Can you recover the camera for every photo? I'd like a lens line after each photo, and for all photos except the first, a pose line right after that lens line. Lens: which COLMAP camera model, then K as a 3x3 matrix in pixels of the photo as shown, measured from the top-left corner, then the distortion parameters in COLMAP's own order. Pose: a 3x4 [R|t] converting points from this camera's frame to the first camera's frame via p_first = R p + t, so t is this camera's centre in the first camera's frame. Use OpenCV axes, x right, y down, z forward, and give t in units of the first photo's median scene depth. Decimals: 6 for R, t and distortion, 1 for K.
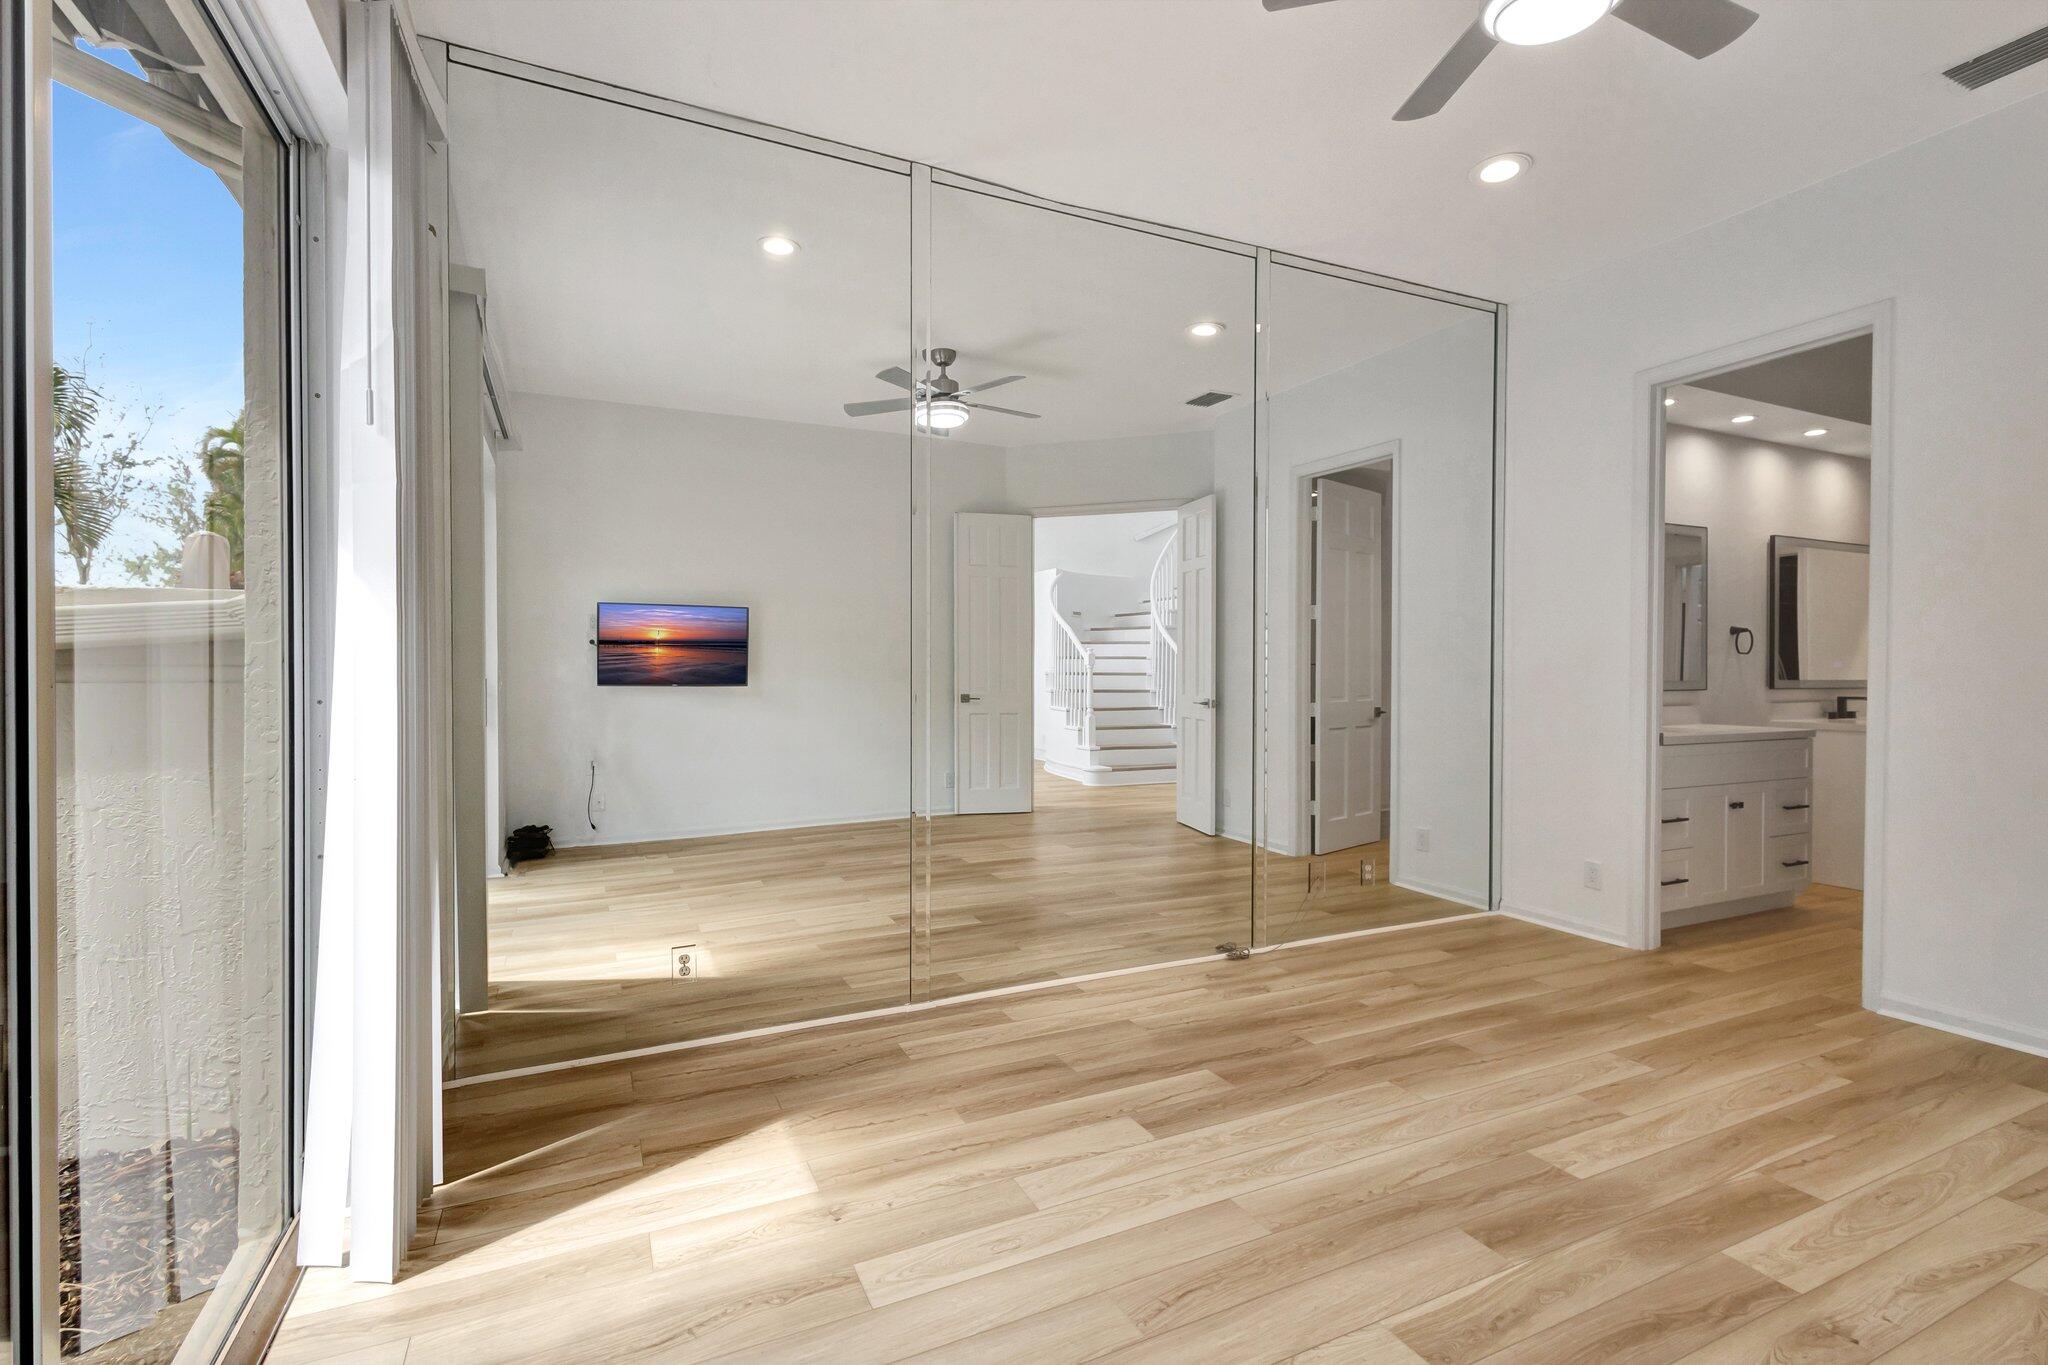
lens RADIAL K [[935.7, 0, 1029.5], [0, 935.7, 678.4], [0, 0, 1]] dist [0.001942, -0.001509]
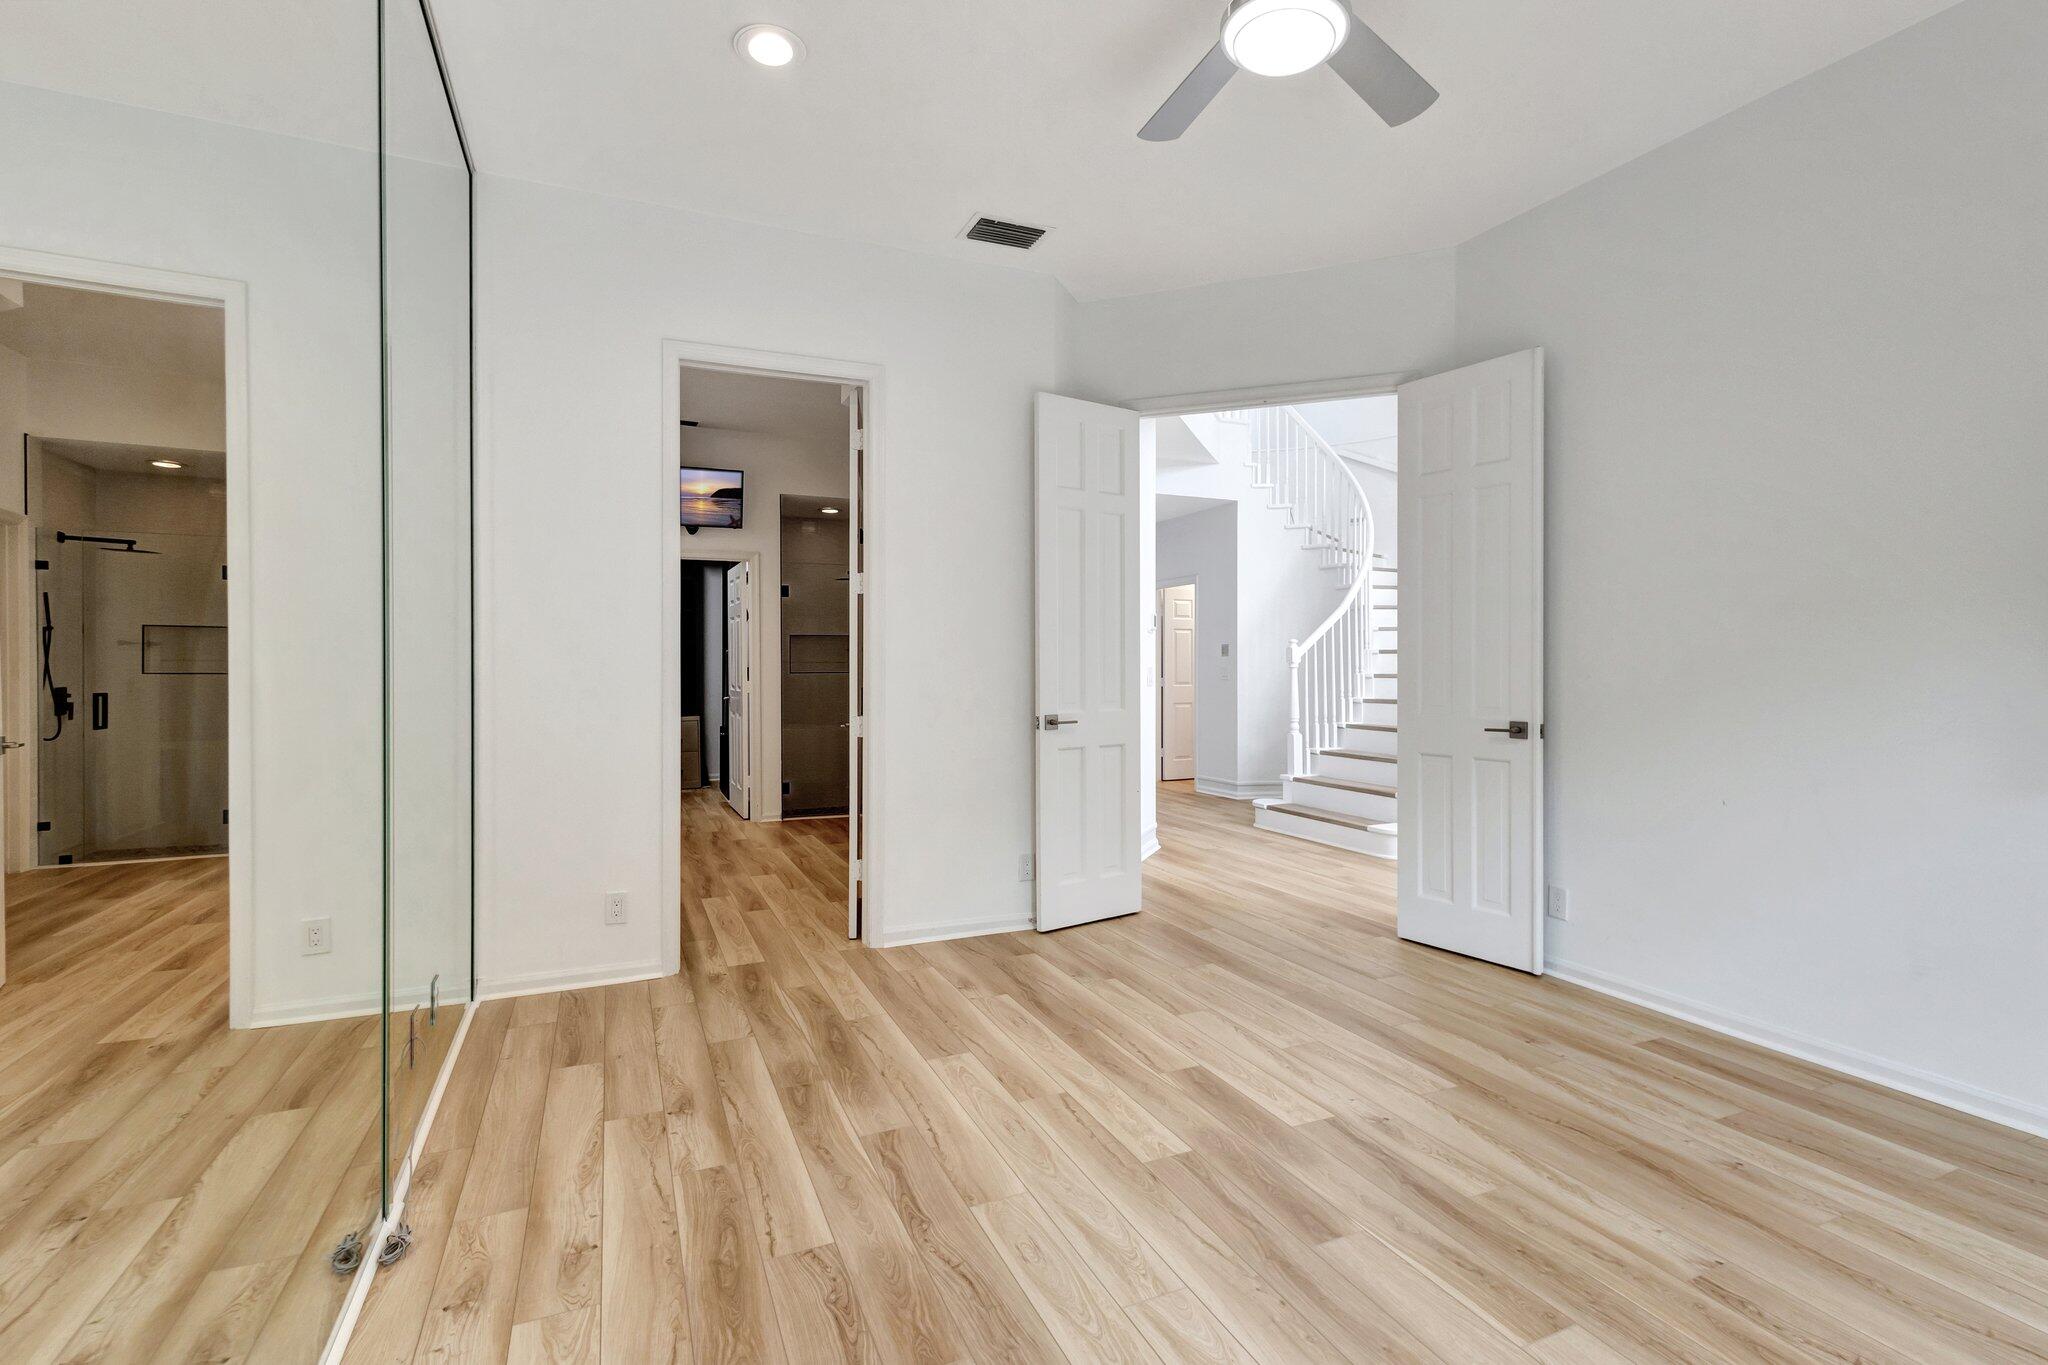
lens RADIAL K [[935.7, 0, 1001.5], [0, 935.7, 642.0], [0, 0, 1]] dist [0.001942, -0.001509]
pose [[0.035727, 0.026516, 0.999010, -0.307907], [0.014776, 0.999525, -0.027058, -0.009899], [-0.999252, 0.015728, 0.035318, 0.729191]]
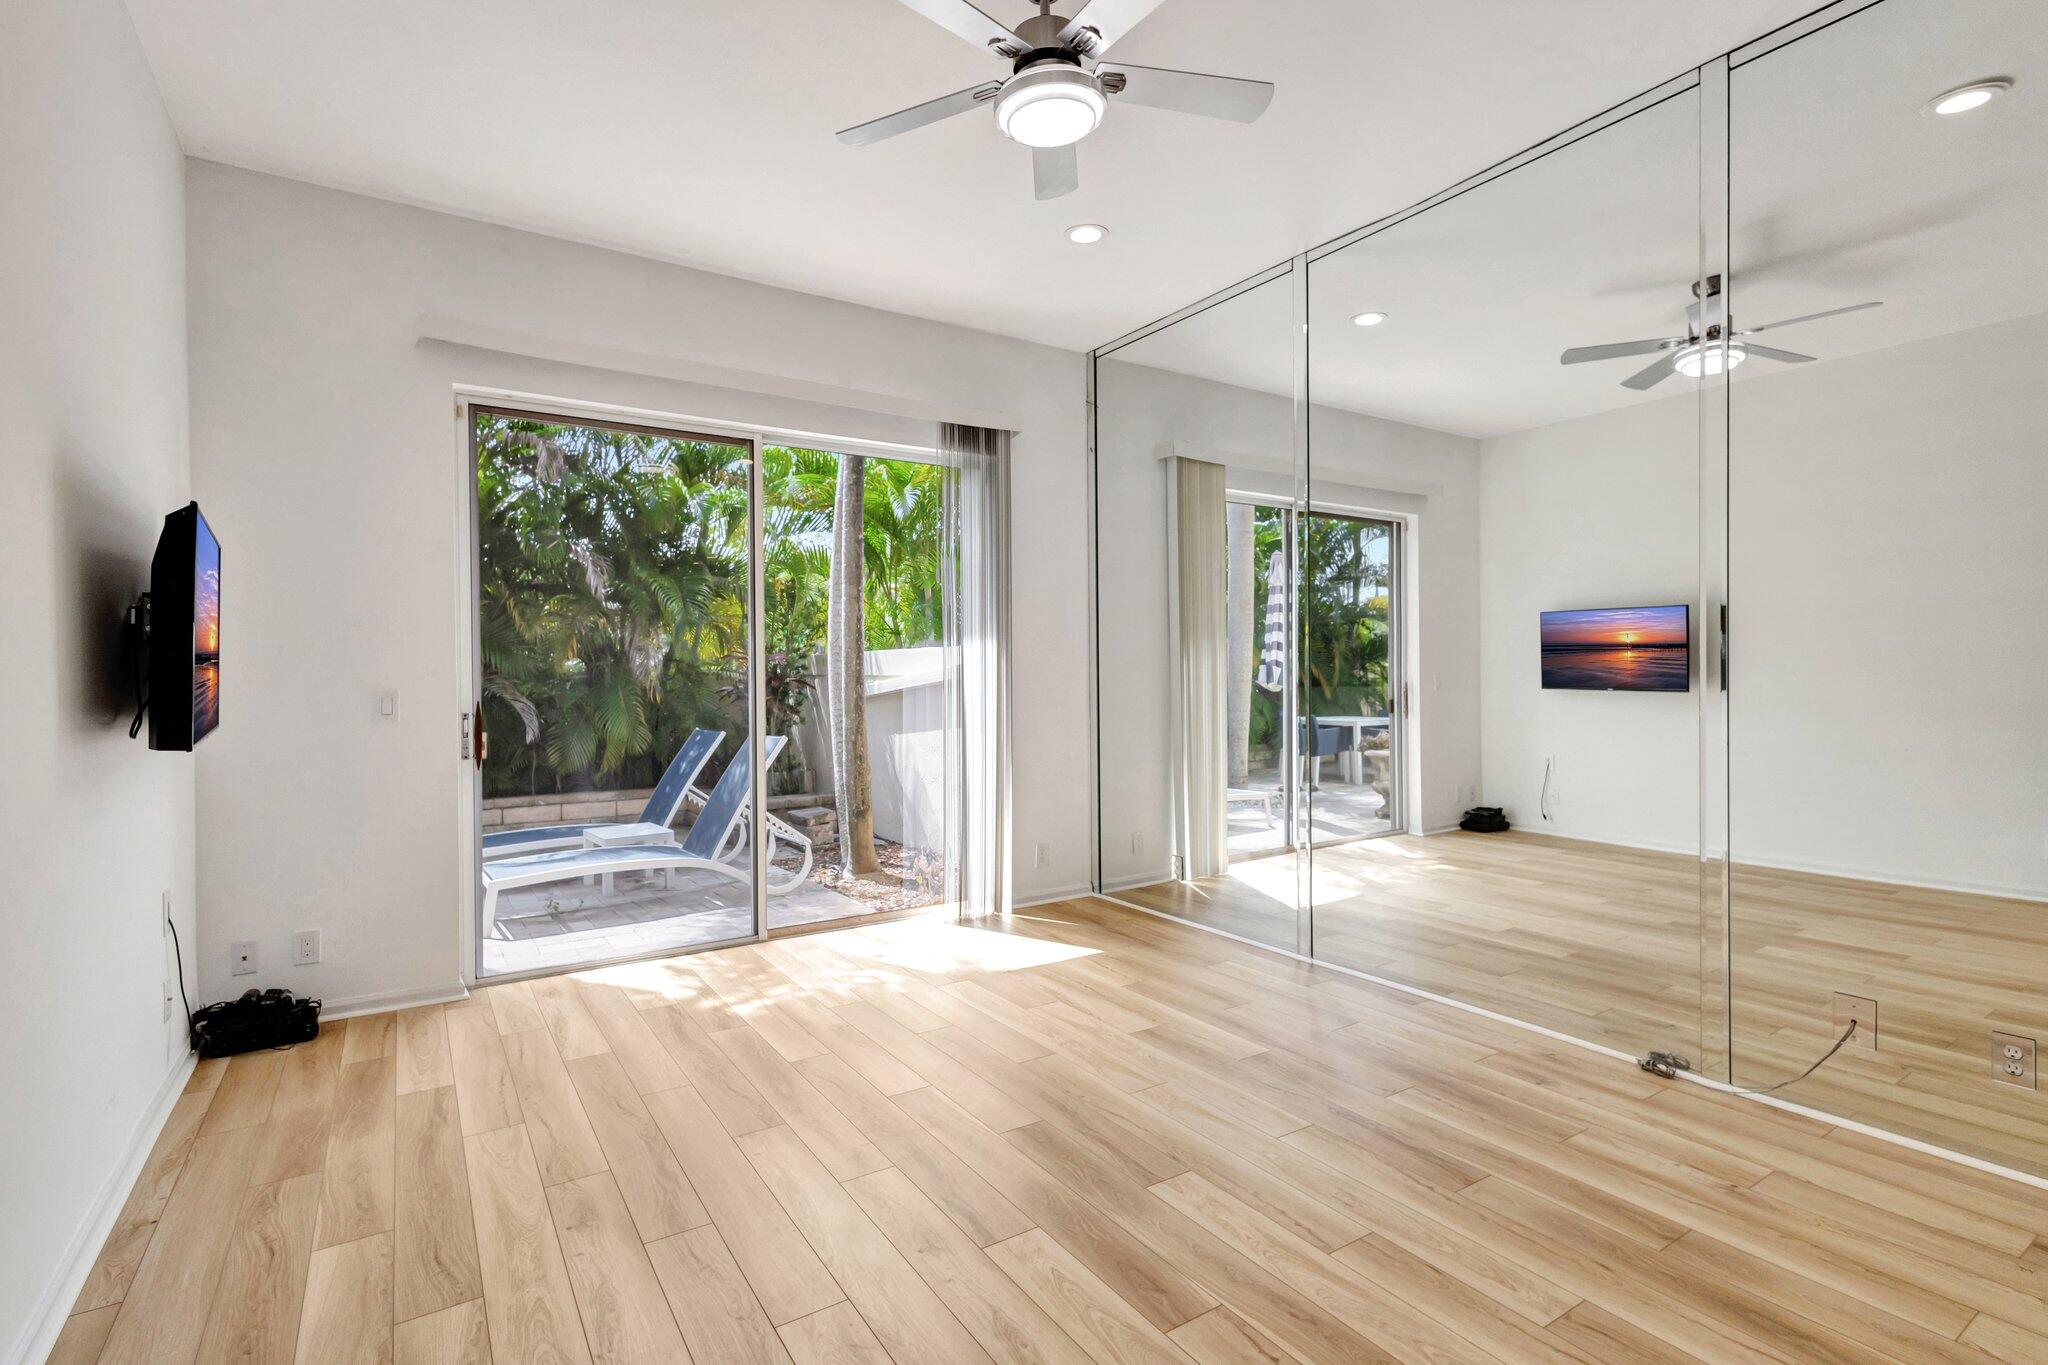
lens RADIAL K [[935.7, 0, 1014.5], [0, 935.7, 672.9], [0, 0, 1]] dist [0.001942, -0.001509]
pose [[0.142175, -0.001434, -0.989840, 0.977554], [-0.004156, 0.999989, -0.002046, -0.010893], [0.989833, 0.004405, 0.142168, 0.444895]]
